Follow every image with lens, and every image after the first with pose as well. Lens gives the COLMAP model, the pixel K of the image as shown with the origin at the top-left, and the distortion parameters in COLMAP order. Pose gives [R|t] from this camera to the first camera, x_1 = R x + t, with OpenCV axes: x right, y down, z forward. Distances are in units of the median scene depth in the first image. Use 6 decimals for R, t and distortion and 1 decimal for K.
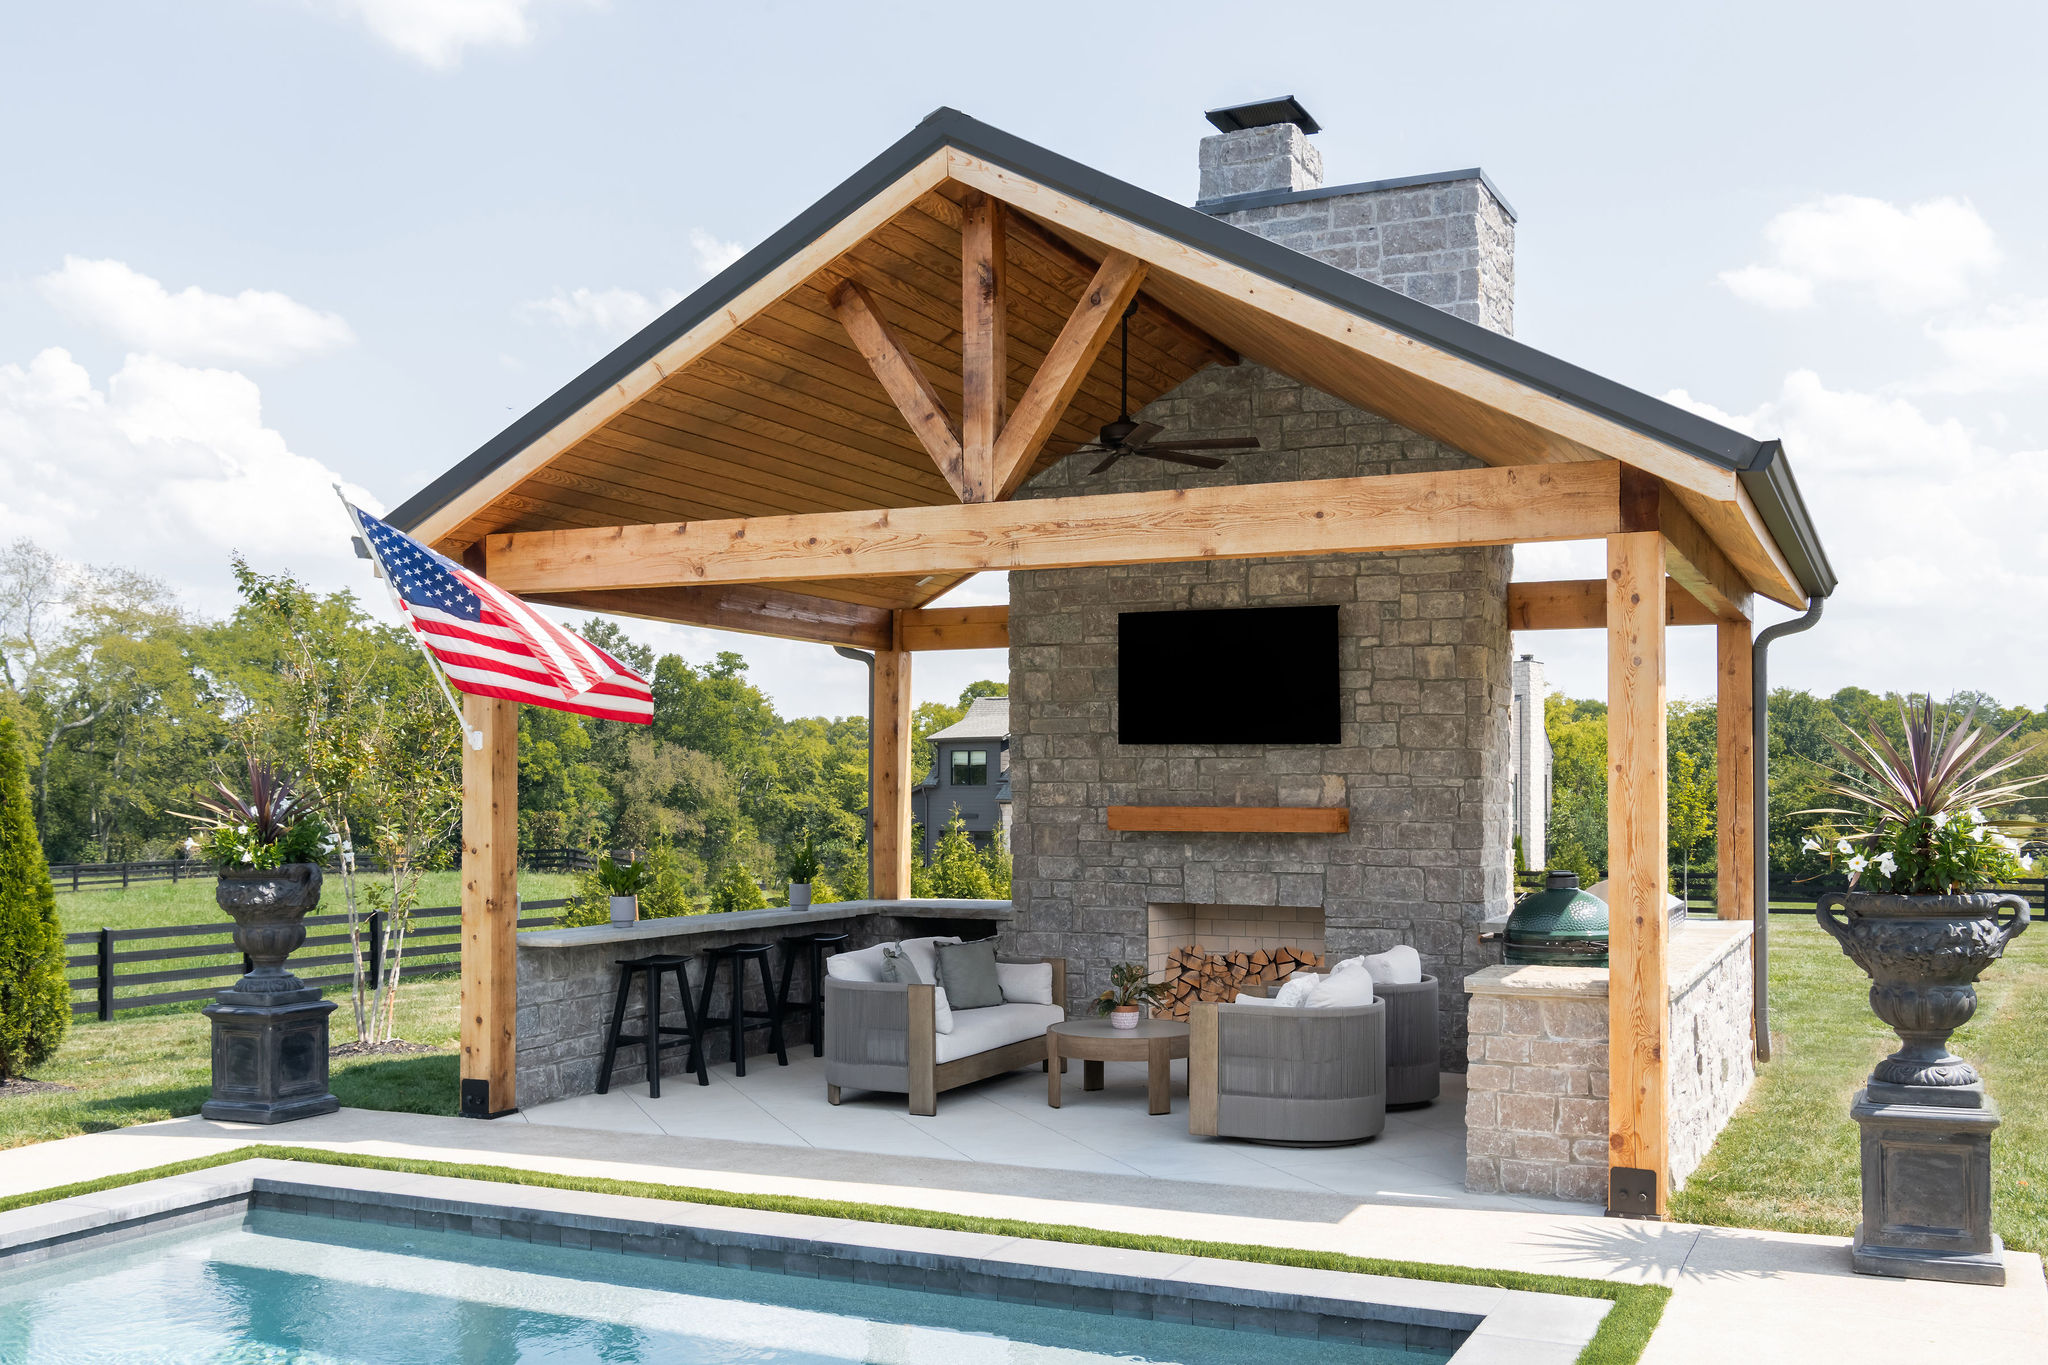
lens RADIAL K [[1904.5, 0, 1064.4], [0, 1904.5, 765.8], [0, 0, 1]] dist [0.001583, -0.009878]
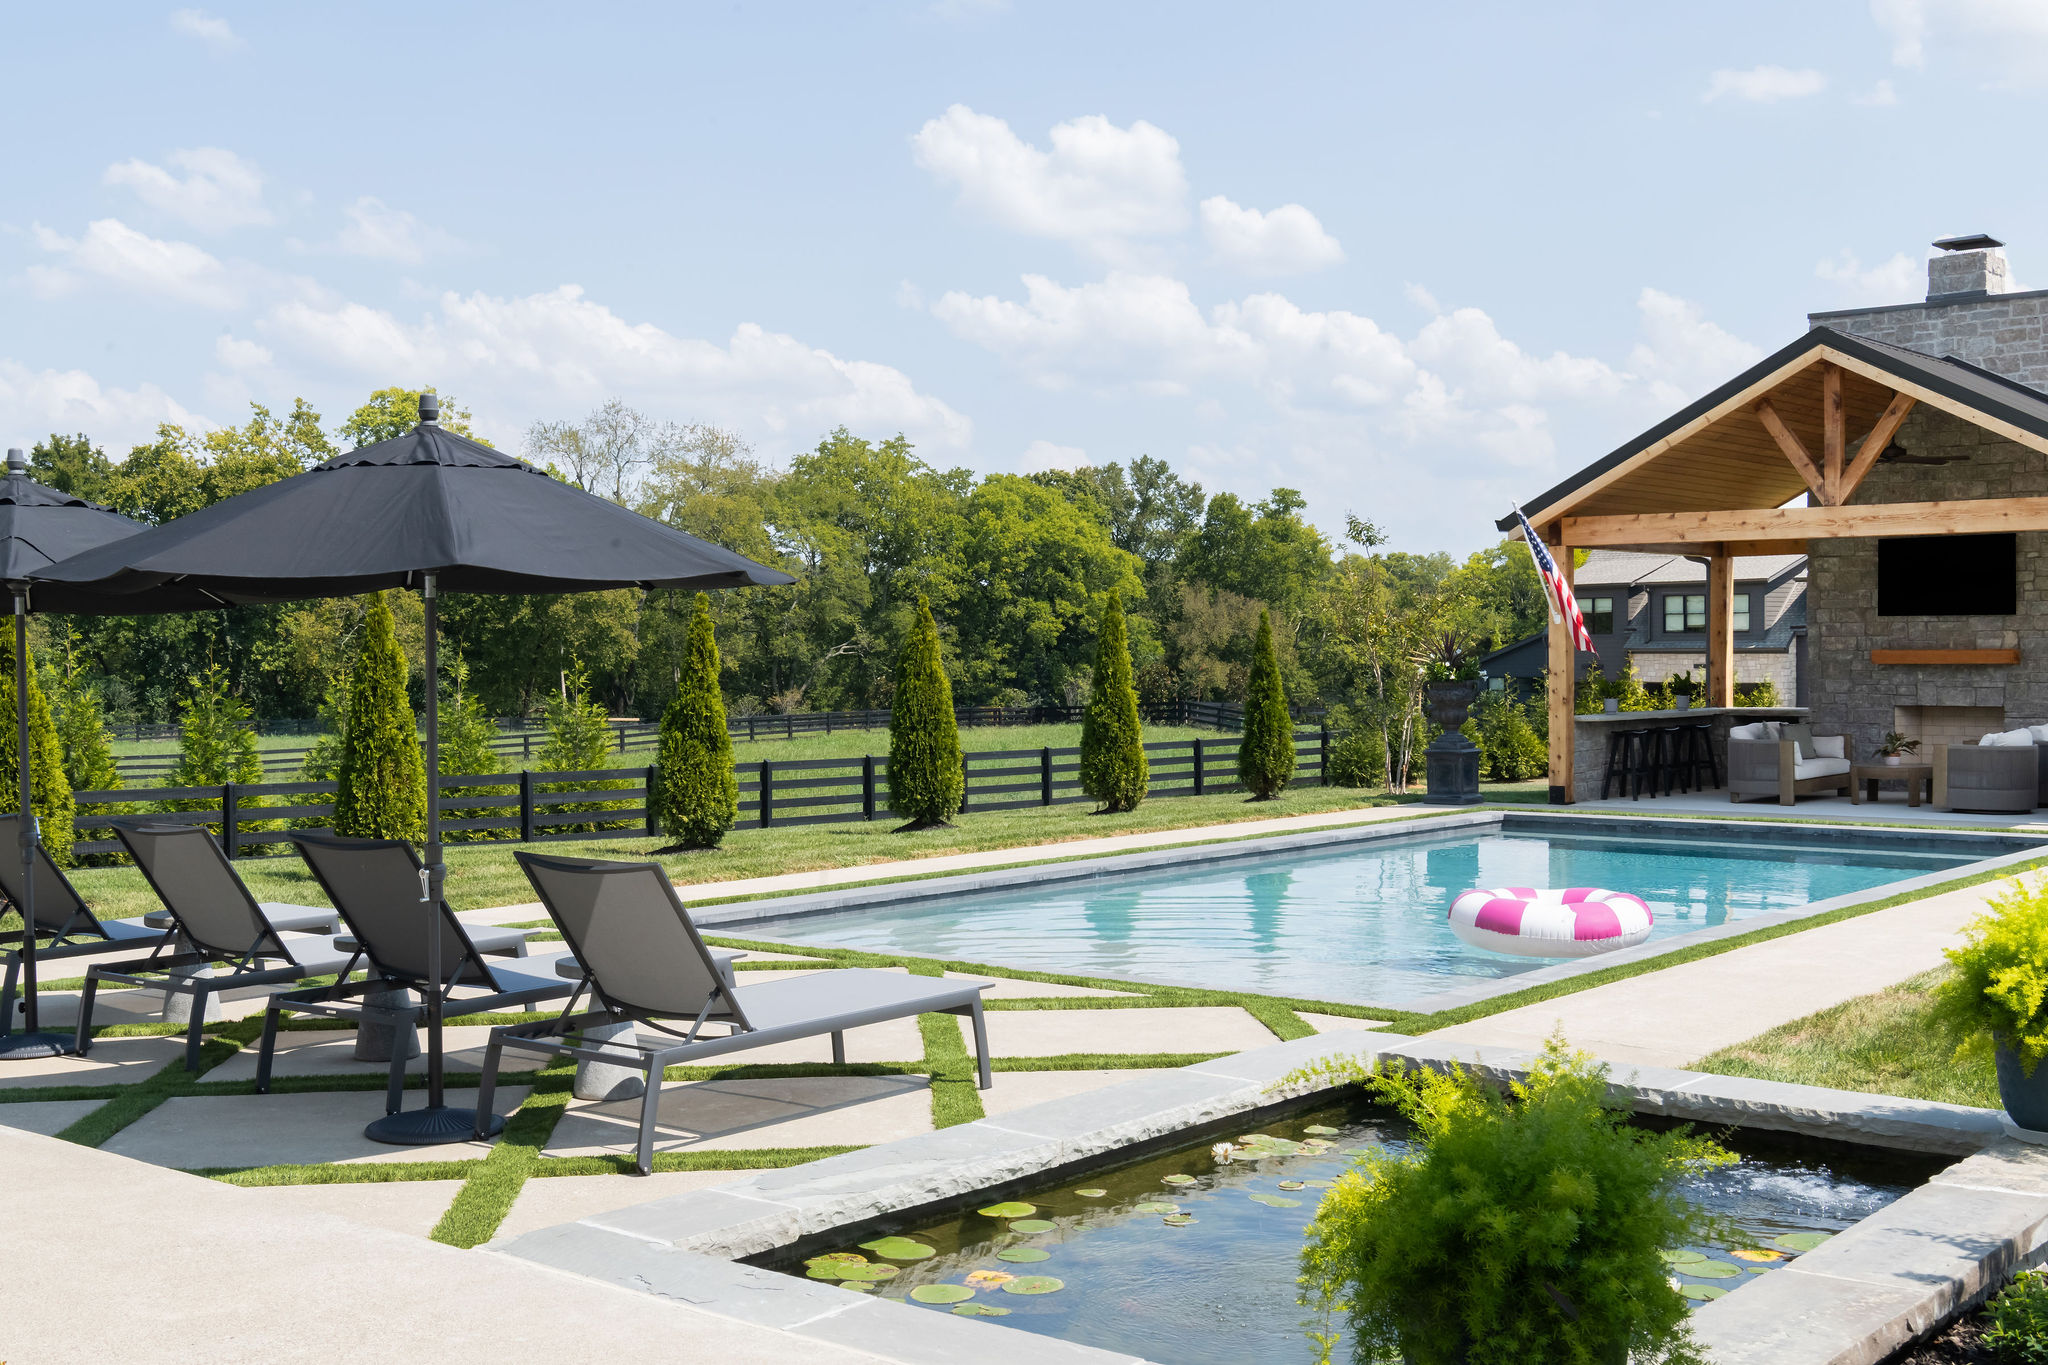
lens RADIAL K [[2318.5, 0, 1015.9], [0, 2318.5, 713.9], [0, 0, 1]] dist [-0.004215, -0.006649]
pose [[0.965975, -0.000509, -0.258635, -0.192721], [0.012018, 0.999006, 0.042920, -0.021606], [0.258356, -0.044568, 0.965021, -1.304562]]
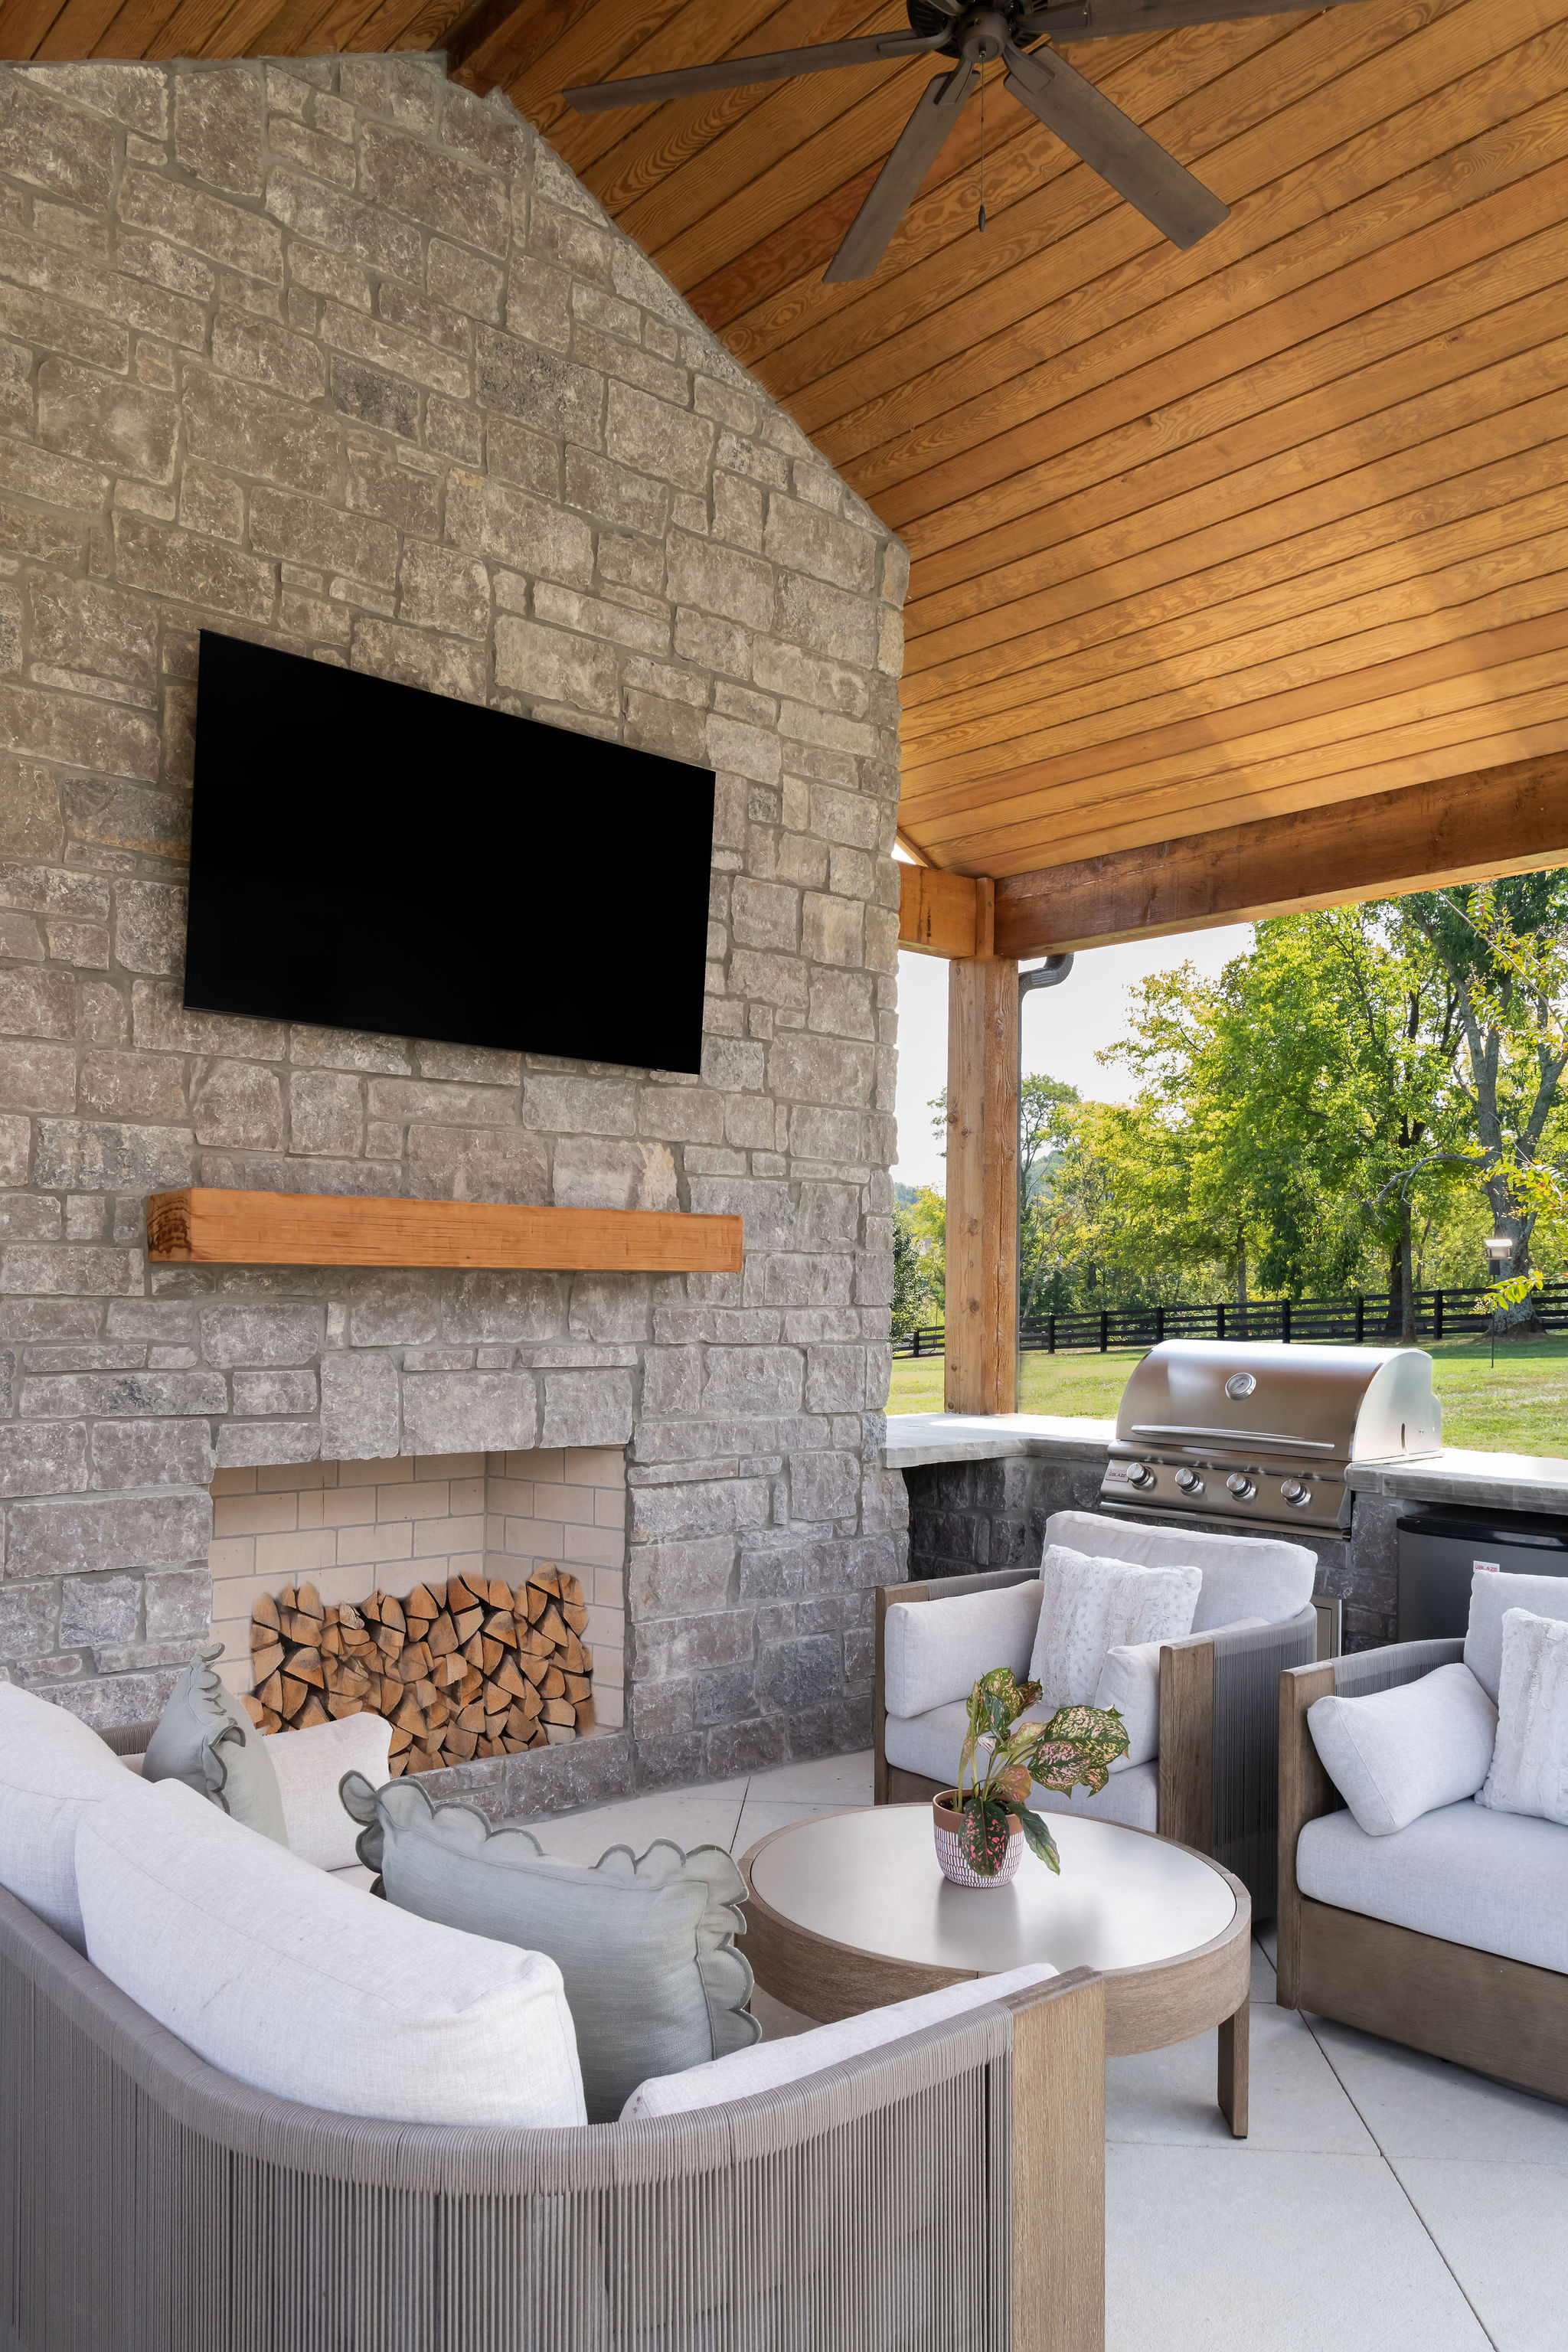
lens RADIAL K [[1705.7, 0, 765.1], [0, 1705.7, 1269.5], [0, 0, 1]] dist [0.015156, -0.010711]
pose [[0.425322, 0.013601, 0.904940, -0.209387], [-0.022801, 0.999731, -0.004310, 0.035565], [-0.904755, -0.018800, 0.425518, 0.812459]]
